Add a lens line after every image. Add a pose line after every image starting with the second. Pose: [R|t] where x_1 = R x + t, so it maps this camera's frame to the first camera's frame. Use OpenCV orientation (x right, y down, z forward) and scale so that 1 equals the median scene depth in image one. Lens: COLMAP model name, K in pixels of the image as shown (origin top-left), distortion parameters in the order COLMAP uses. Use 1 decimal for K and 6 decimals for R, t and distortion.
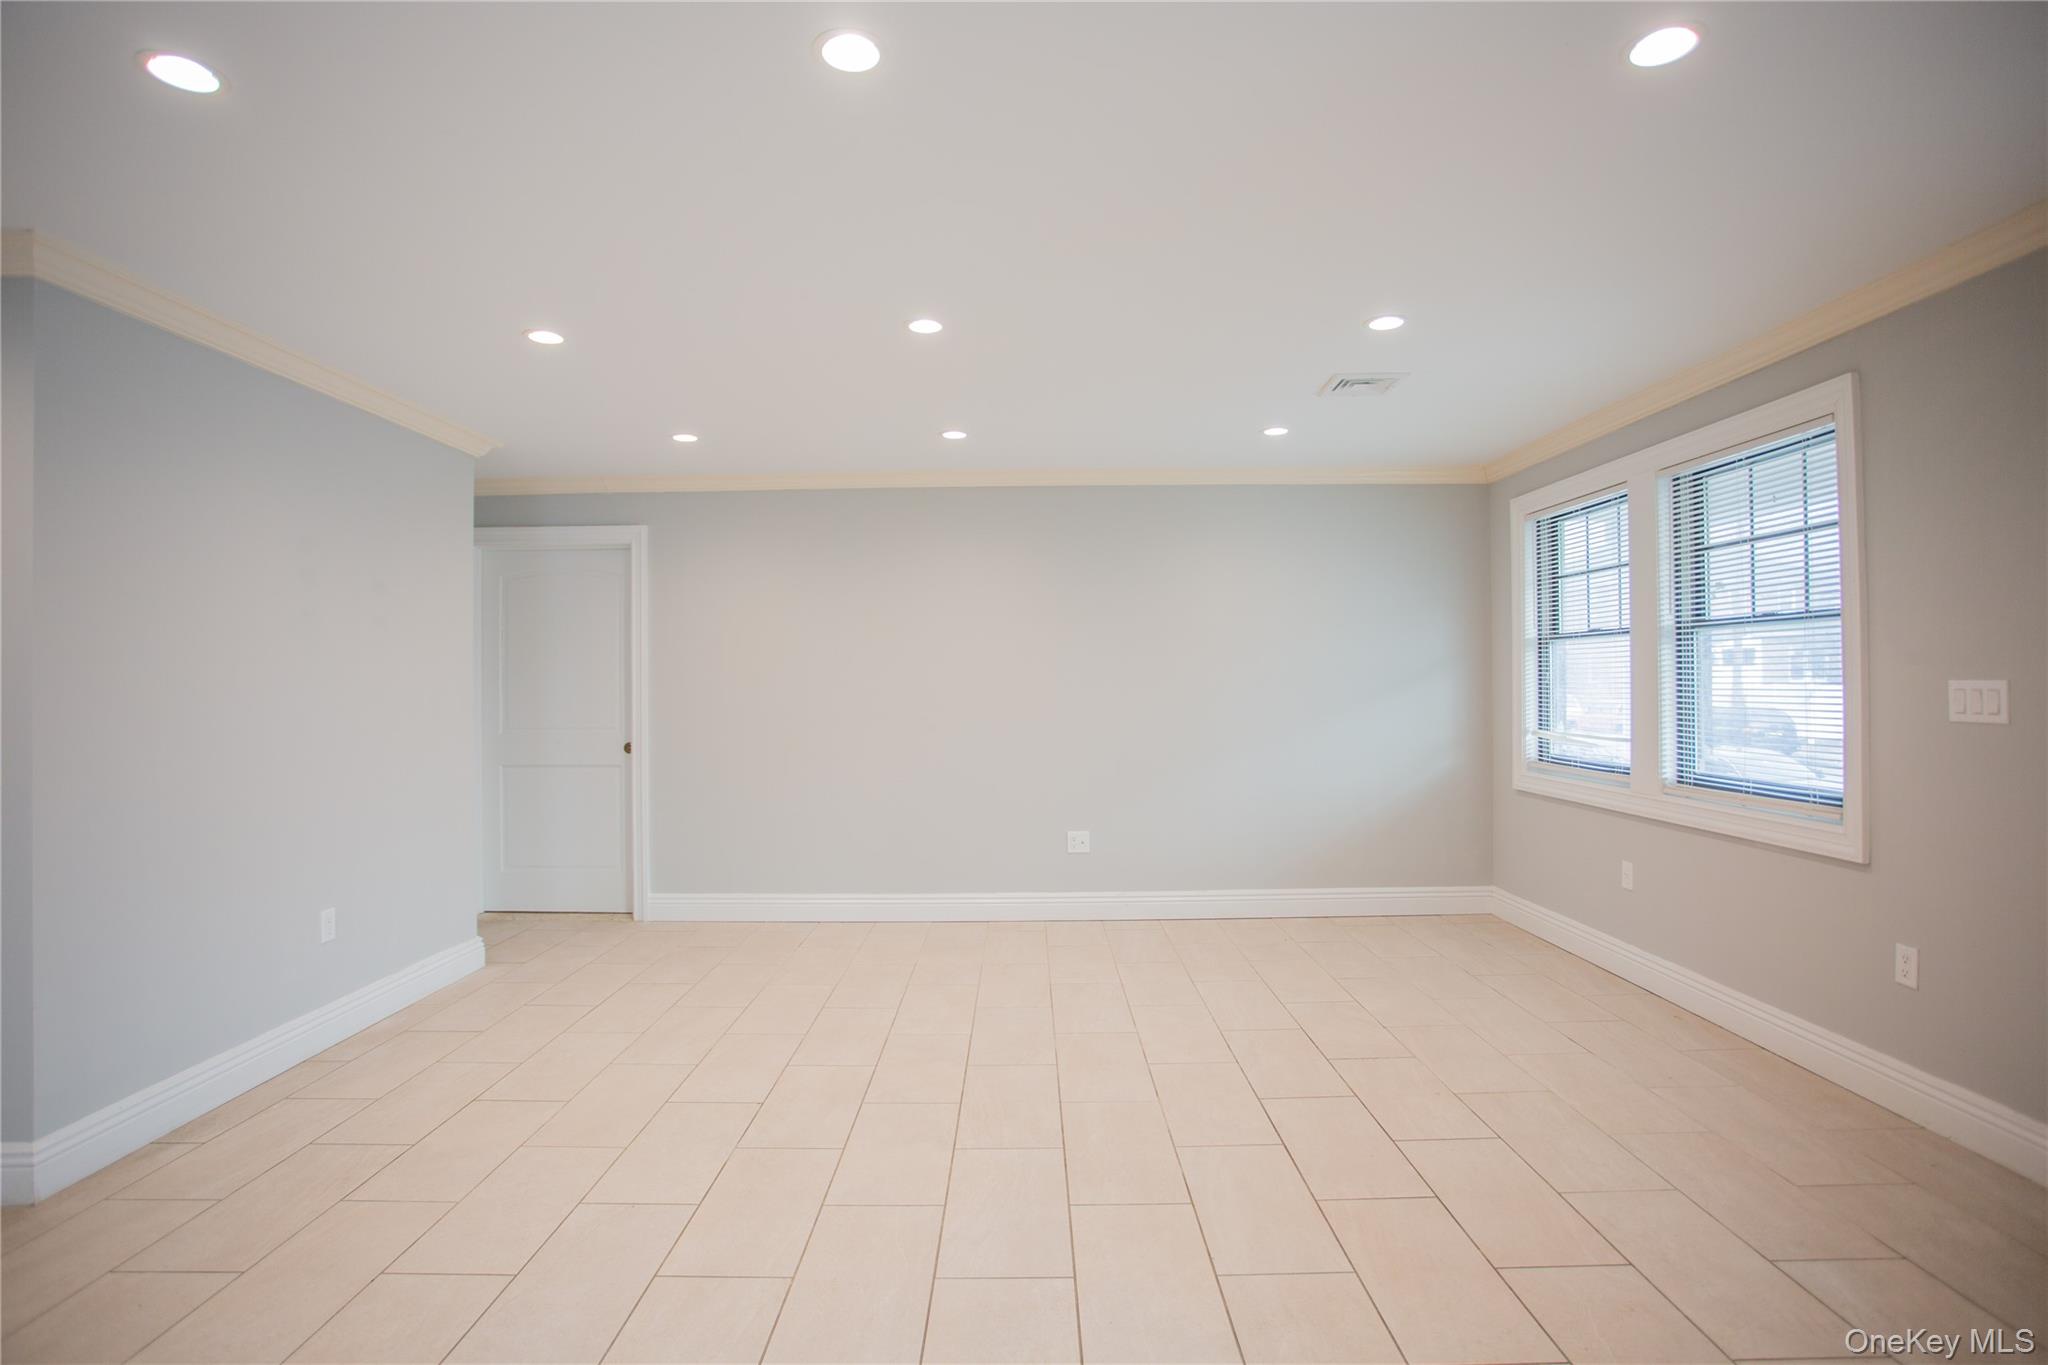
lens RADIAL K [[1005.2, 0, 1017.7], [0, 1005.2, 673.5], [0, 0, 1]] dist [-0.072993, 0.034810]
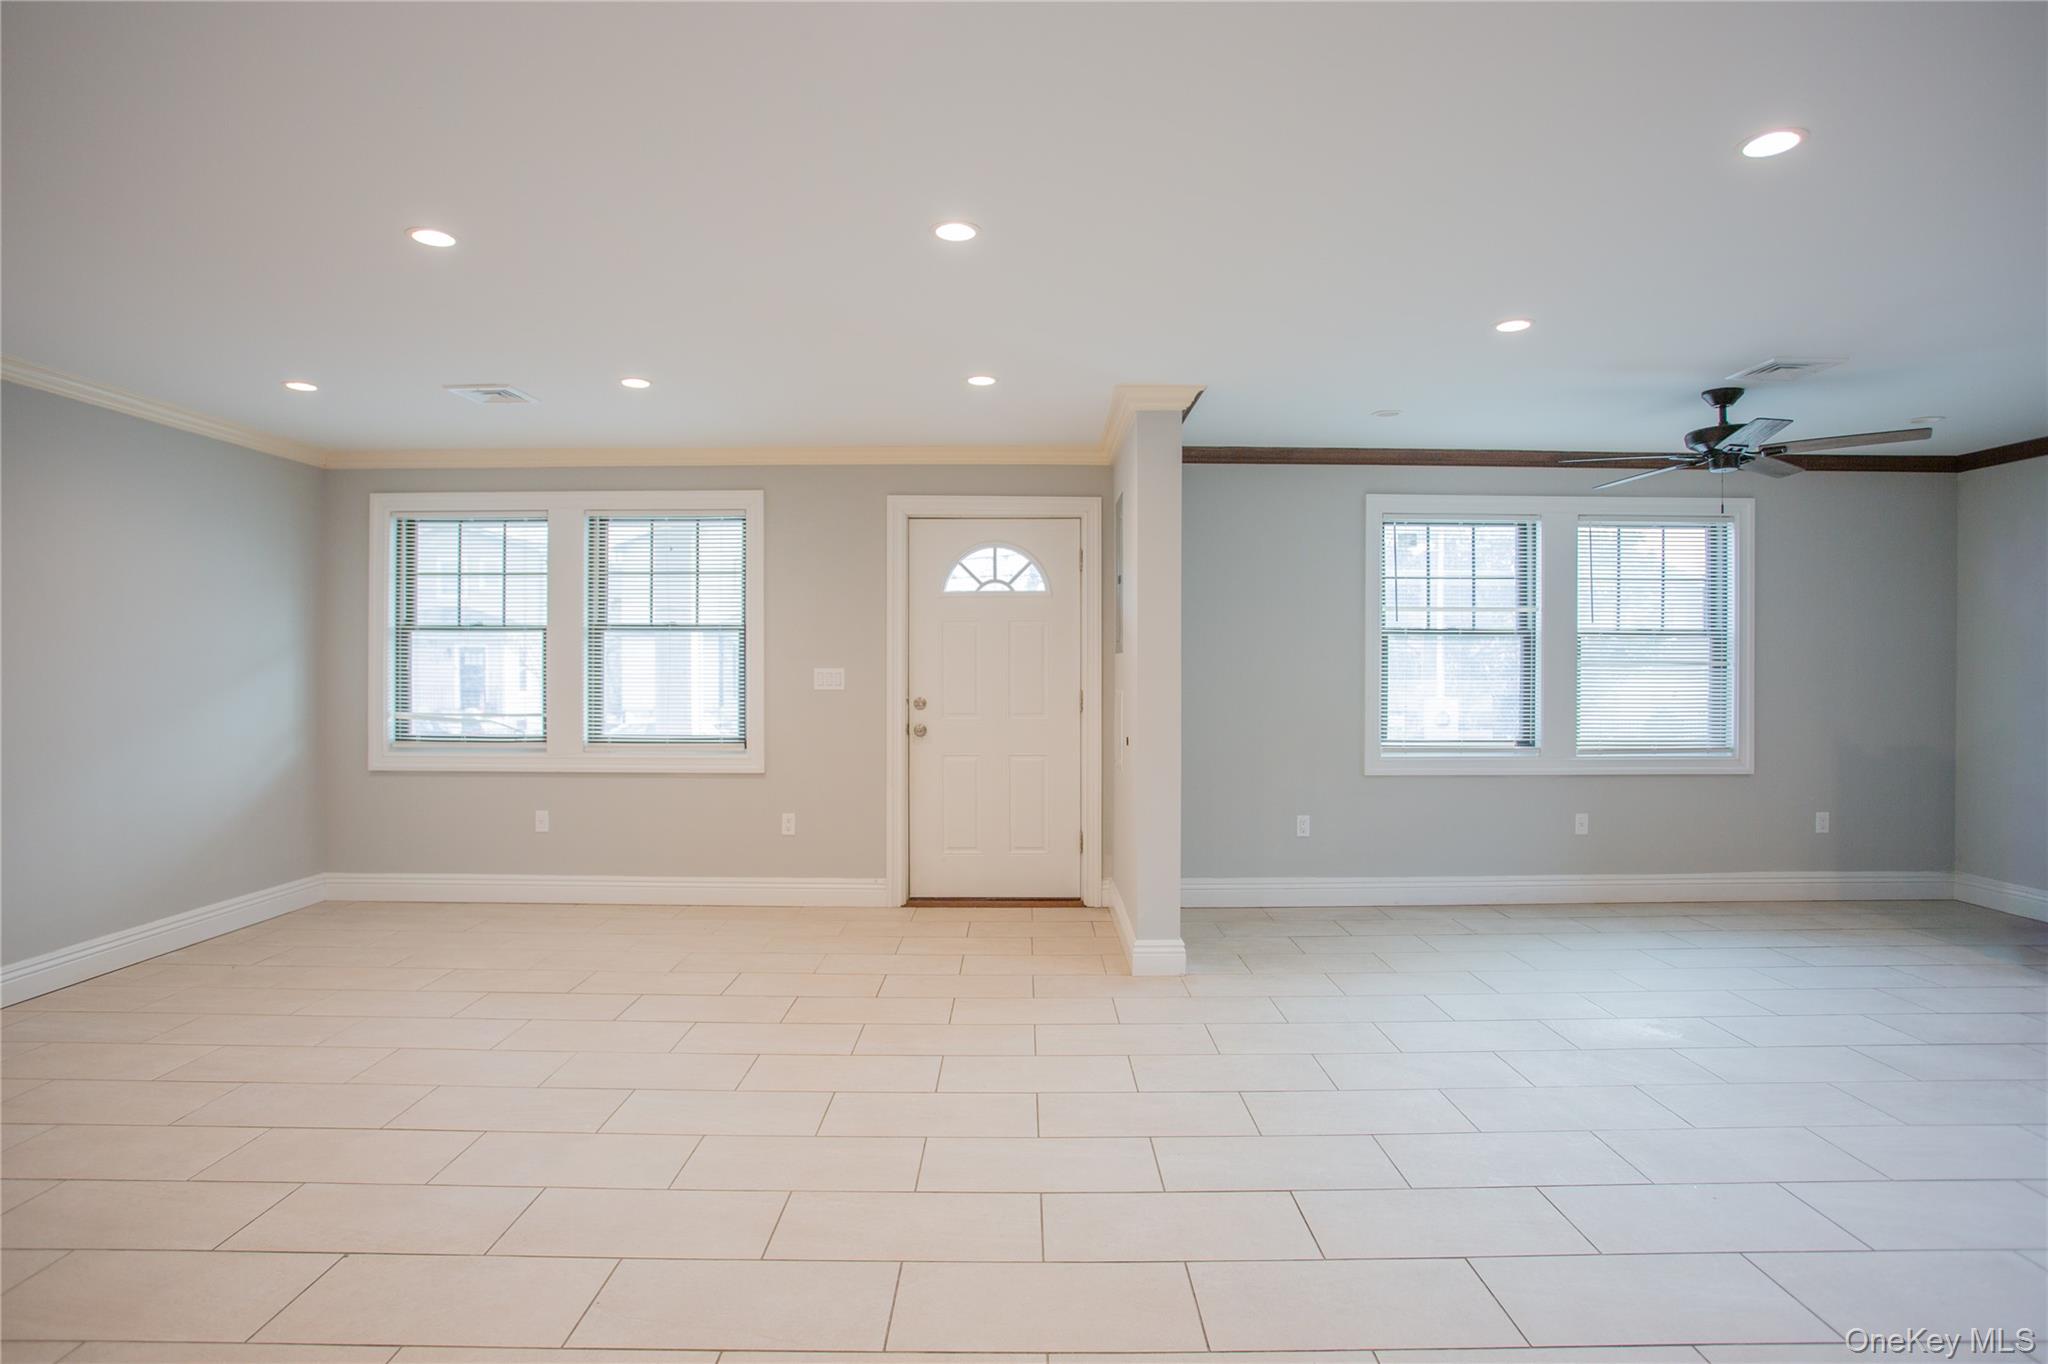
lens RADIAL K [[1056.4, 0, 1026.5], [0, 1056.4, 669.4], [0, 0, 1]] dist [-0.077070, 0.041956]
pose [[-0.017305, 0.009687, 0.999803, -0.717406], [-0.010696, 0.999894, -0.009873, 0.015923], [-0.999793, -0.010865, -0.017200, 0.389757]]
